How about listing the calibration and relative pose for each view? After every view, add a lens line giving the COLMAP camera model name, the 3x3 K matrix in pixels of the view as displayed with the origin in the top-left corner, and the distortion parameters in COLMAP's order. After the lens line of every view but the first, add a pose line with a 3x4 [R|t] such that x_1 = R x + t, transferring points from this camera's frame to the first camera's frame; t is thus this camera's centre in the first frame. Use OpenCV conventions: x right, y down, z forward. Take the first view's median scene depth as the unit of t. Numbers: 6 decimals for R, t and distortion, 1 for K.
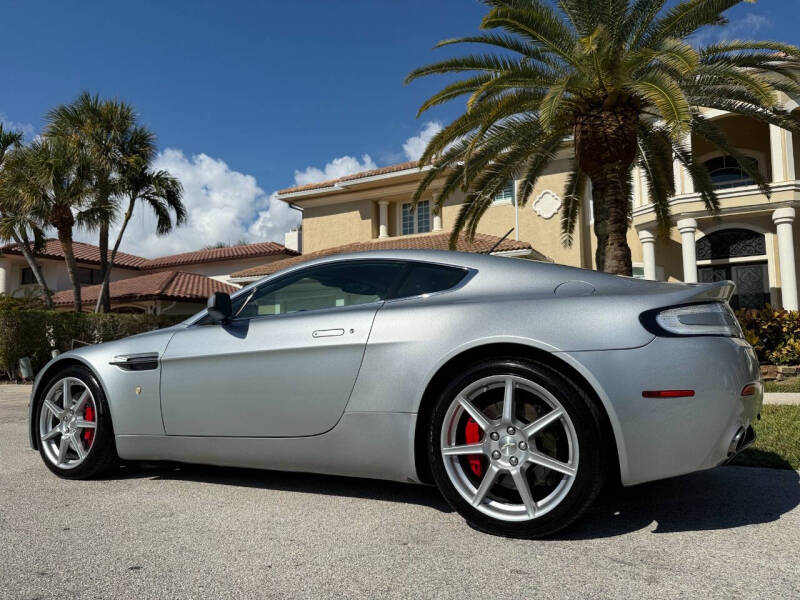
lens RADIAL K [[568.1, 0, 396.0], [0, 568.1, 303.1], [0, 0, 1]] dist [0.049200, -0.085302]
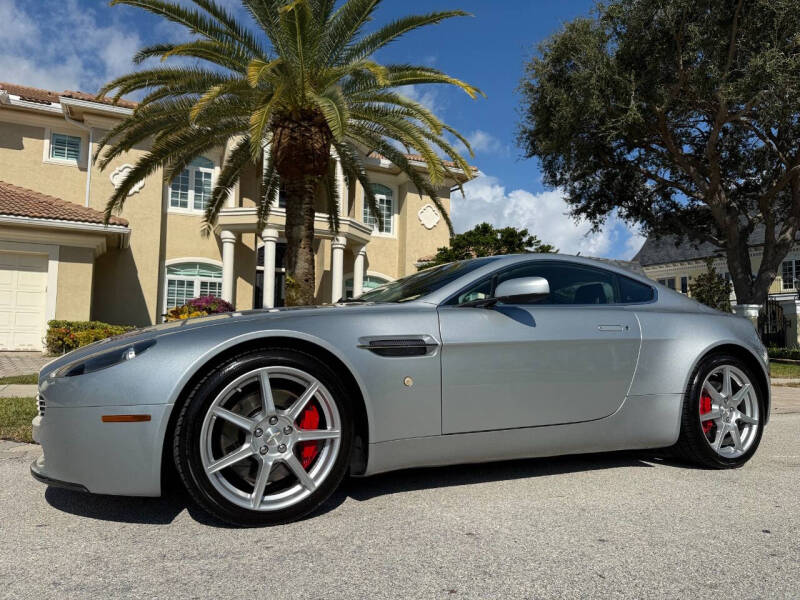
lens RADIAL K [[568.7, 0, 400.0], [0, 568.7, 300.0], [0, 0, 1]] dist [0.047539, -0.082781]
pose [[0.592493, 0.095881, 0.799849, -0.433826], [-0.101248, 0.993881, -0.044140, 0.030084], [-0.799188, -0.054831, 0.598576, 0.219026]]
